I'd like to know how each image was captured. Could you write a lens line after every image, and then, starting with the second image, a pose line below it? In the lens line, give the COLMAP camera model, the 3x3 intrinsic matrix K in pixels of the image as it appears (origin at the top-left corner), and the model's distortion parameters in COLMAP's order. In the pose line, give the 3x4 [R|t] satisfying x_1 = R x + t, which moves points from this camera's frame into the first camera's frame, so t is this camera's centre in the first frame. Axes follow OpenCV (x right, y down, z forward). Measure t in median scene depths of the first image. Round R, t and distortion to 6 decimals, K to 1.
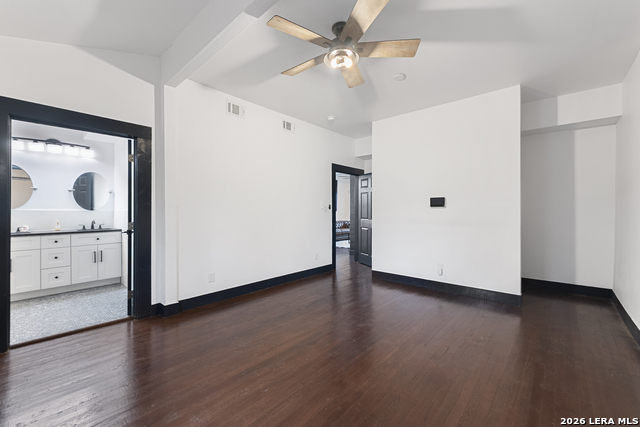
lens RADIAL K [[253.3, 0, 319.6], [0, 253.3, 210.9], [0, 0, 1]] dist [-0.001091, -0.000220]
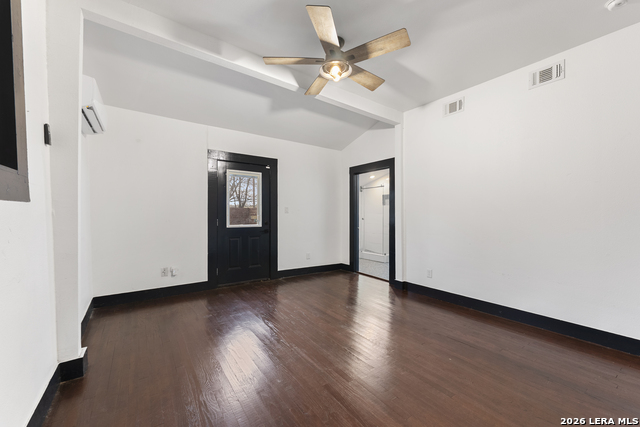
lens RADIAL K [[253.3, 0, 320.7], [0, 253.3, 216.5], [0, 0, 1]] dist [-0.001091, -0.000220]
pose [[-0.199316, 0.008376, -0.979900, 0.752079], [0.000642, 0.999964, 0.008416, 0.001359], [0.979935, 0.001048, -0.199314, 0.751503]]
